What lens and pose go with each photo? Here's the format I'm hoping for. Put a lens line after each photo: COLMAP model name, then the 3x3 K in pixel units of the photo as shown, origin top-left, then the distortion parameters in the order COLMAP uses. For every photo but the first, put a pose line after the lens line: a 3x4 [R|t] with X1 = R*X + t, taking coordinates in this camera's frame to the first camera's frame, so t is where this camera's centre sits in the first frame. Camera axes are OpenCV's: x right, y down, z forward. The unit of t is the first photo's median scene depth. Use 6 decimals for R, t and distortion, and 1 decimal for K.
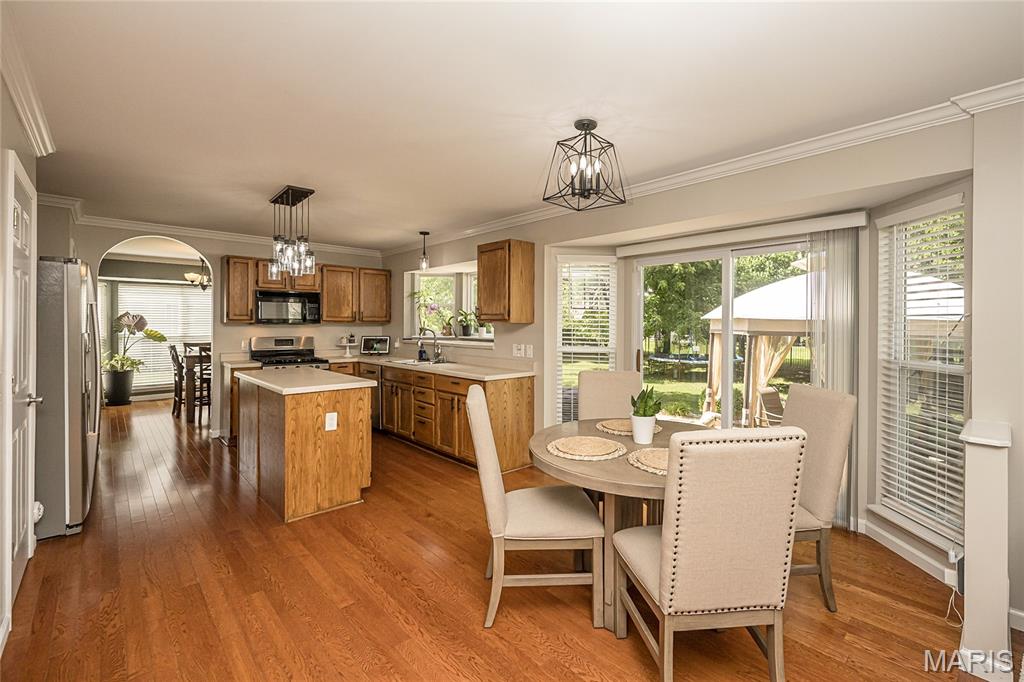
lens RADIAL K [[467.0, 0, 502.0], [0, 467.0, 329.2], [0, 0, 1]] dist [-0.003274, 0.001084]
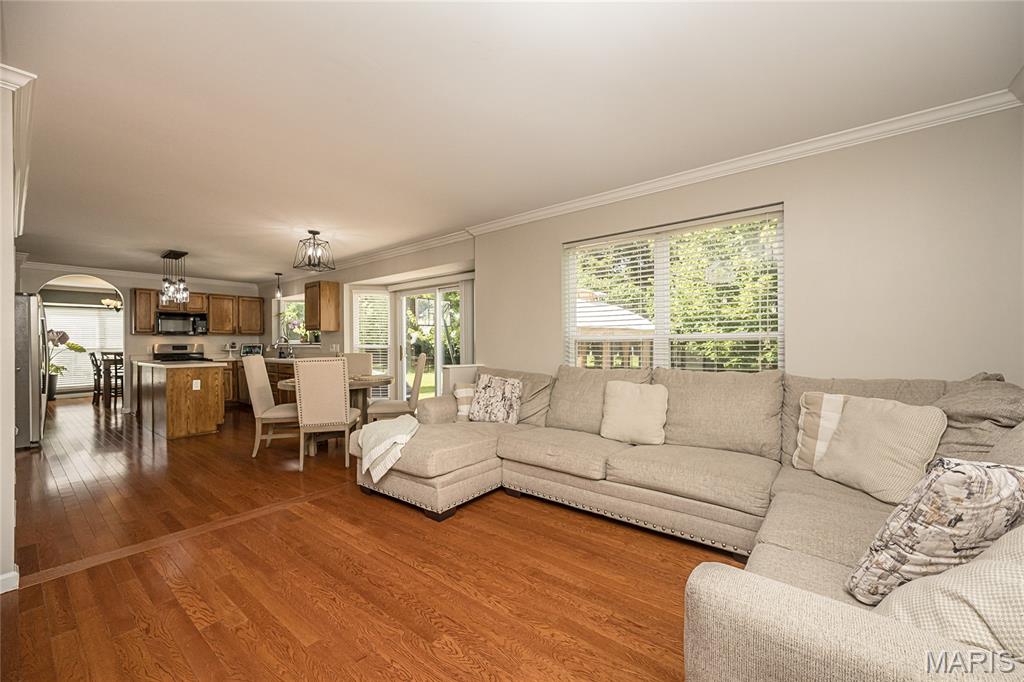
lens RADIAL K [[409.6, 0, 480.7], [0, 409.6, 343.4], [0, 0, 1]] dist [0.000358, -0.001439]
pose [[0.988566, -0.013374, 0.150194, 0.261267], [0.014671, 0.999864, -0.007534, 0.037833], [-0.150072, 0.009651, 0.988628, -0.389703]]
